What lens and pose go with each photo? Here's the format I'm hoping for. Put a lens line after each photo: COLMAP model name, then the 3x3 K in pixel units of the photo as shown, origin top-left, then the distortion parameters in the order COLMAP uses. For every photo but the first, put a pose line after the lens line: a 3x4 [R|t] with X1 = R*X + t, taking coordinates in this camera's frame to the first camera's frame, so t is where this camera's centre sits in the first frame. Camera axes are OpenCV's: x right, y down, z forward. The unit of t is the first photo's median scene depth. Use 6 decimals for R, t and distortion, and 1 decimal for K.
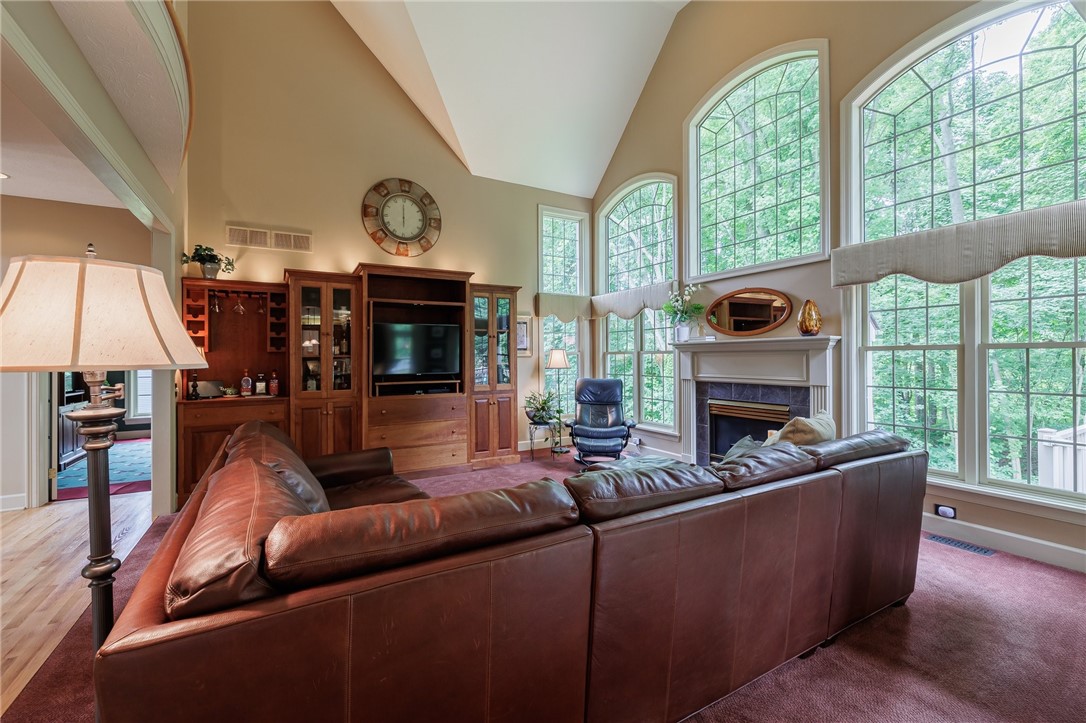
lens RADIAL K [[455.4, 0, 542.1], [0, 455.4, 358.4], [0, 0, 1]] dist [0.001748, -0.000249]
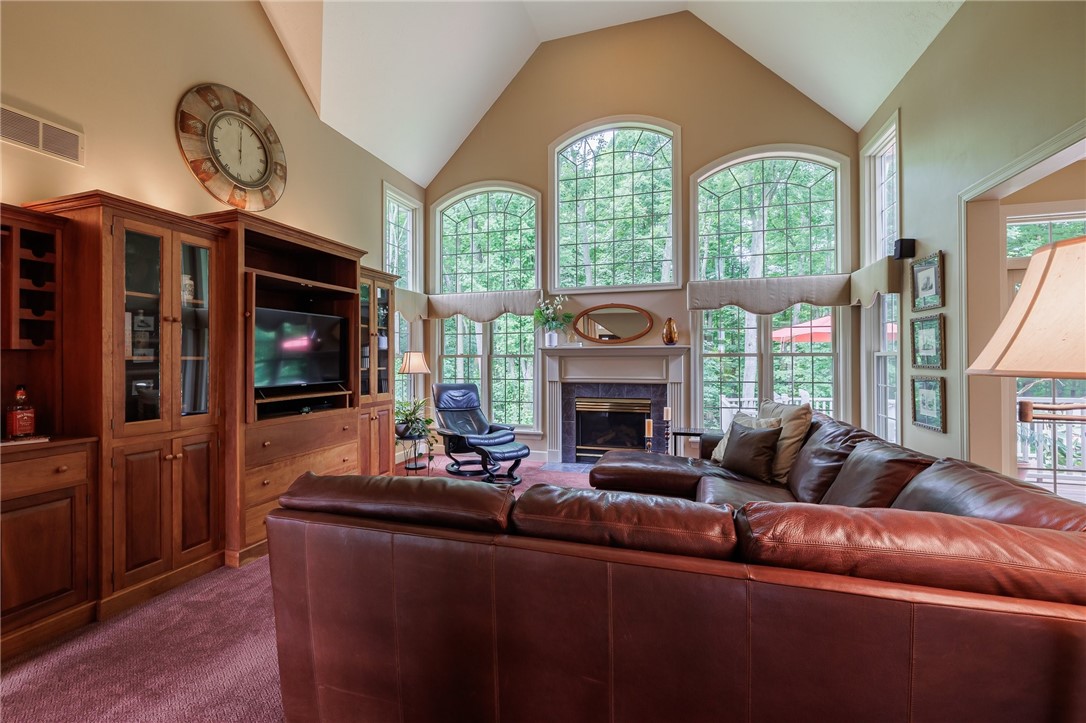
lens RADIAL K [[455.4, 0, 538.7], [0, 455.4, 357.6], [0, 0, 1]] dist [0.001748, -0.000249]
pose [[0.731632, 0.006834, 0.681666, -0.458004], [0.000373, 0.999946, -0.010425, 0.000563], [-0.681700, 0.007882, 0.731590, 0.228043]]
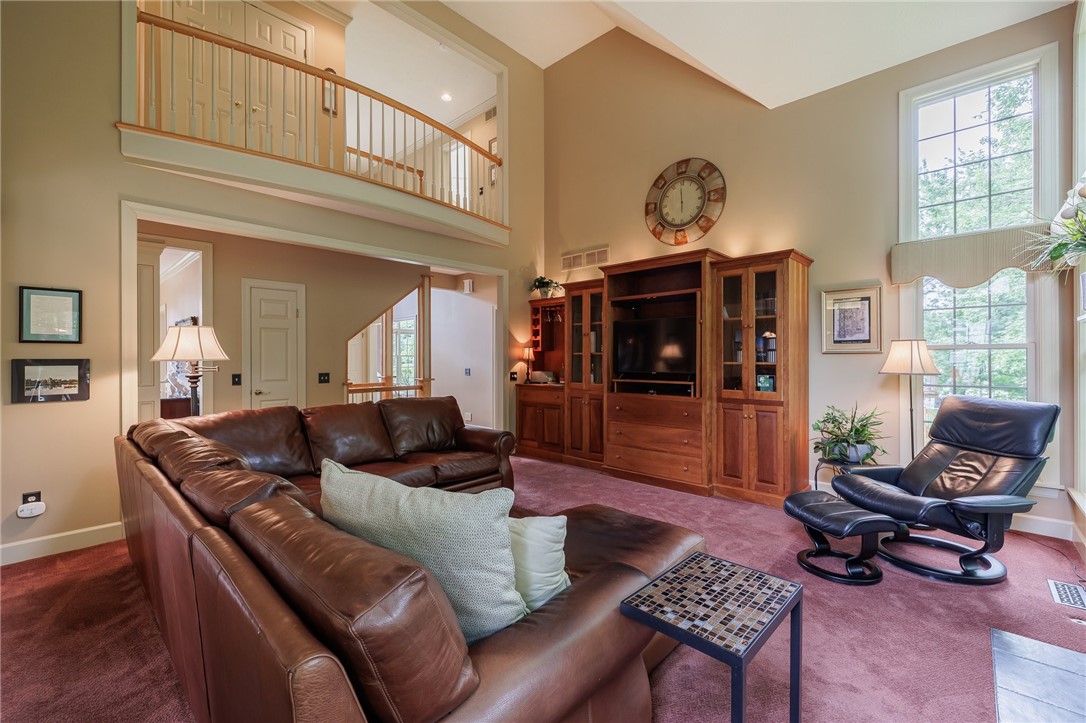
lens RADIAL K [[455.4, 0, 542.2], [0, 455.4, 359.7], [0, 0, 1]] dist [0.001748, -0.000249]
pose [[0.291895, 0.012811, -0.956365, 0.520918], [0.000461, 0.999908, 0.013534, -0.004201], [0.956450, -0.004391, 0.291862, 0.483997]]
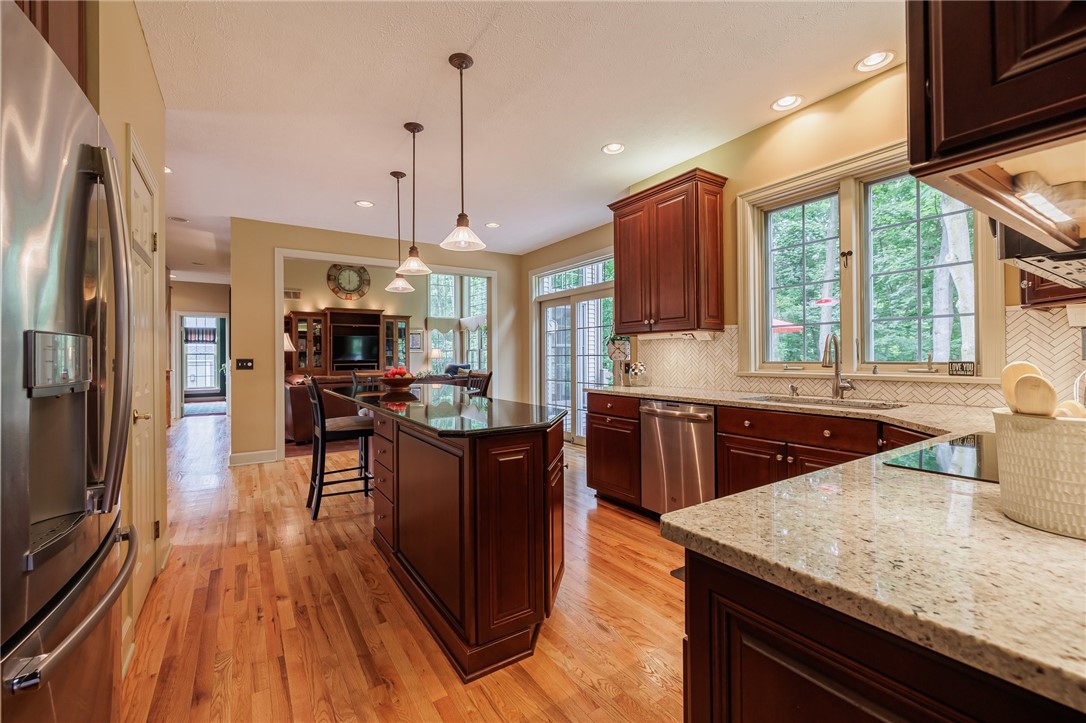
lens RADIAL K [[455.4, 0, 542.7], [0, 455.4, 354.9], [0, 0, 1]] dist [0.001748, -0.000249]
pose [[0.998089, -0.000662, 0.061790, 0.414268], [0.000926, 0.999991, -0.004242, 0.018181], [-0.061786, 0.004291, 0.998080, -1.026621]]
